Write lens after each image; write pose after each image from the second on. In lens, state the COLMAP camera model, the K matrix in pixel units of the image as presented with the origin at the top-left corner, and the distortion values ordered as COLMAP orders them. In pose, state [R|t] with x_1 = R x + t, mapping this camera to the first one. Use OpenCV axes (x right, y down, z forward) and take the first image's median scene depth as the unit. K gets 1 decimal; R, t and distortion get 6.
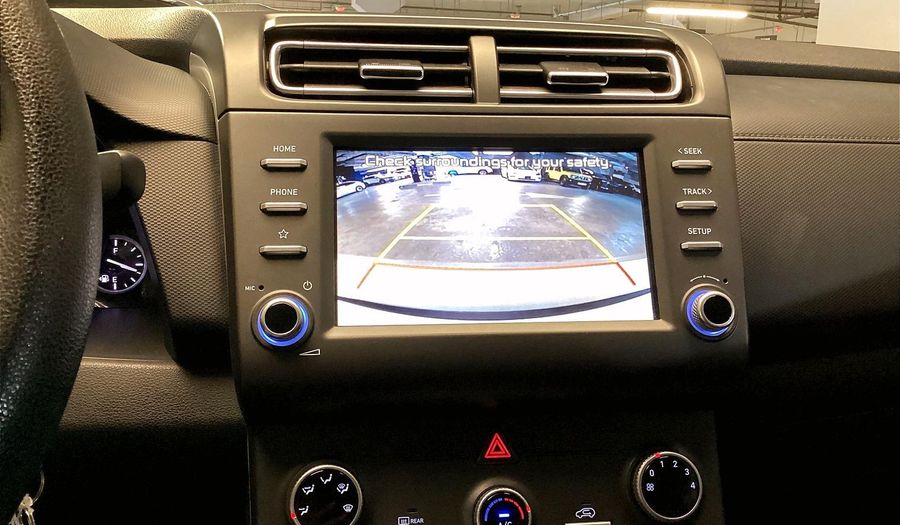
lens RADIAL K [[817.9, 0, 450.0], [0, 817.9, 262.5], [0, 0, 1]] dist [0.143052, -0.333533]
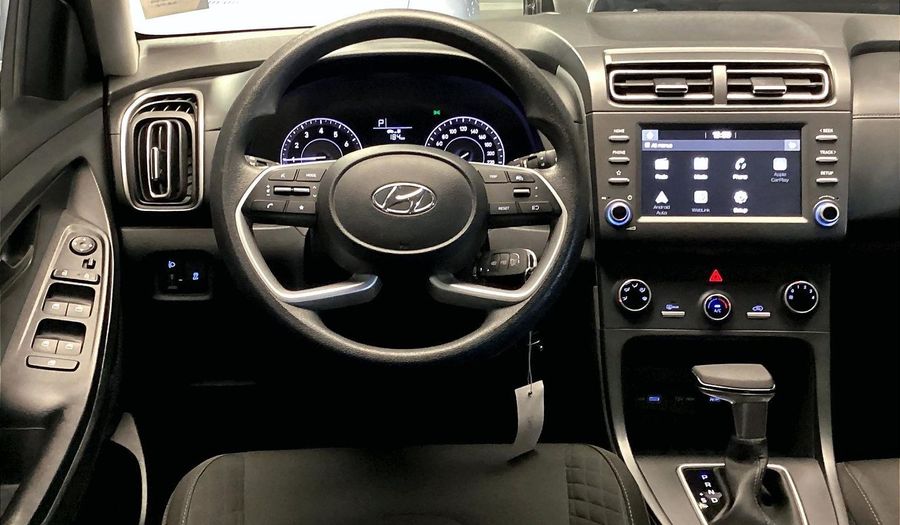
lens RADIAL K [[1097.8, 0, 463.2], [0, 1097.8, 281.7], [0, 0, 1]] dist [0.083367, 0.040040]
pose [[0.985589, 0.041297, -0.164038, -0.111485], [-0.013611, 0.985958, 0.166439, -0.211320], [0.168608, -0.161808, 0.972311, -1.778294]]
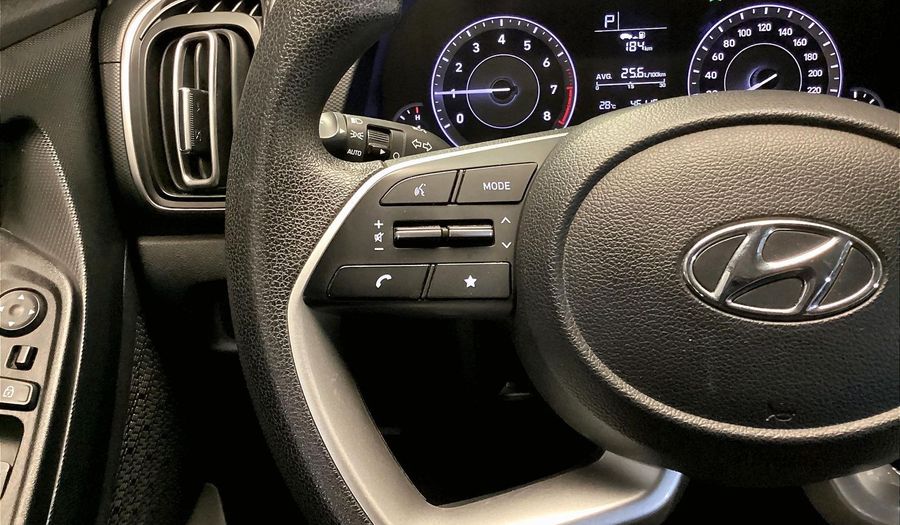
lens RADIAL K [[817.9, 0, 450.0], [0, 817.9, 262.5], [0, 0, 1]] dist [0.143052, -0.333533]
pose [[0.946115, 0.084074, -0.312728, -0.643950], [0.018135, 0.950438, 0.310384, -0.182083], [0.323324, -0.299331, 0.897699, -0.150737]]
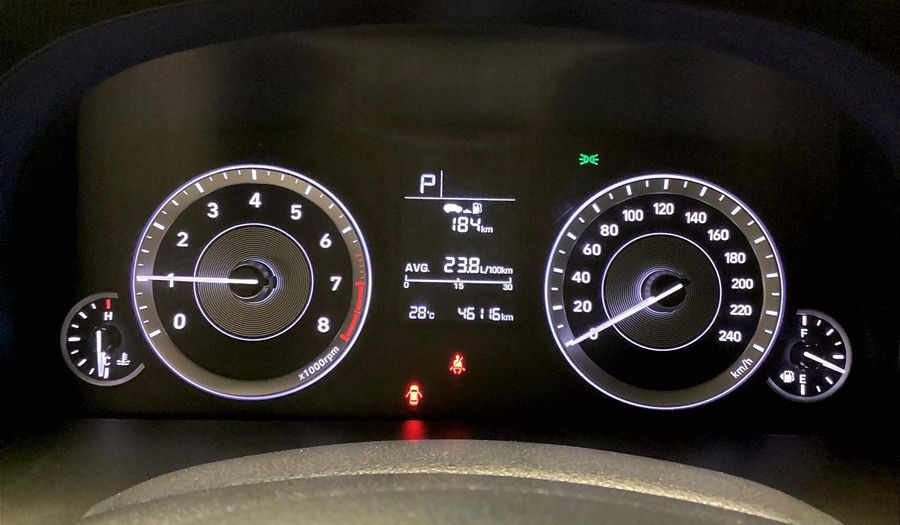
lens RADIAL K [[817.9, 0, 450.0], [0, 817.9, 262.5], [0, 0, 1]] dist [0.143052, -0.333533]
pose [[0.966735, 0.087671, -0.240286, -0.620928], [-0.047234, 0.984457, 0.169154, -0.195731], [0.251381, -0.152178, 0.955850, 0.391571]]
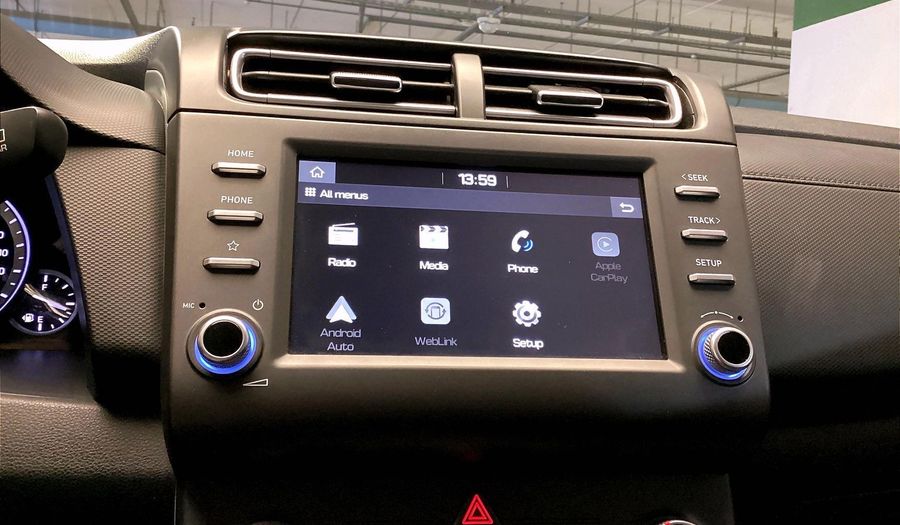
lens RADIAL K [[817.9, 0, 450.0], [0, 817.9, 262.5], [0, 0, 1]] dist [0.143052, -0.333533]
pose [[0.999174, 0.025321, 0.031793, -0.003080], [-0.020284, 0.988506, -0.149815, 0.099622], [-0.035221, 0.149046, 0.988203, 0.133887]]
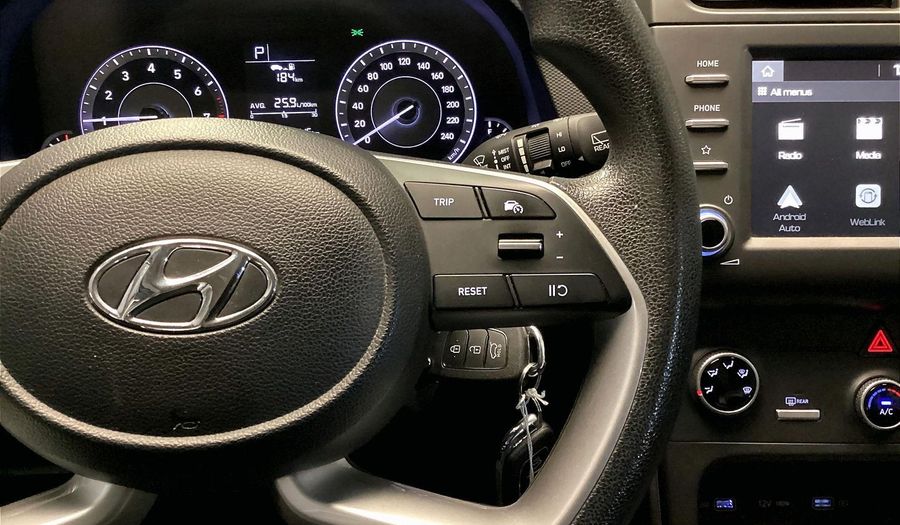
lens RADIAL K [[817.9, 0, 450.0], [0, 817.9, 262.5], [0, 0, 1]] dist [0.143052, -0.333533]
pose [[0.986061, 0.044561, -0.160307, -0.327239], [0.001811, 0.960537, 0.278147, -0.180221], [0.166375, -0.274560, 0.947067, -0.103706]]
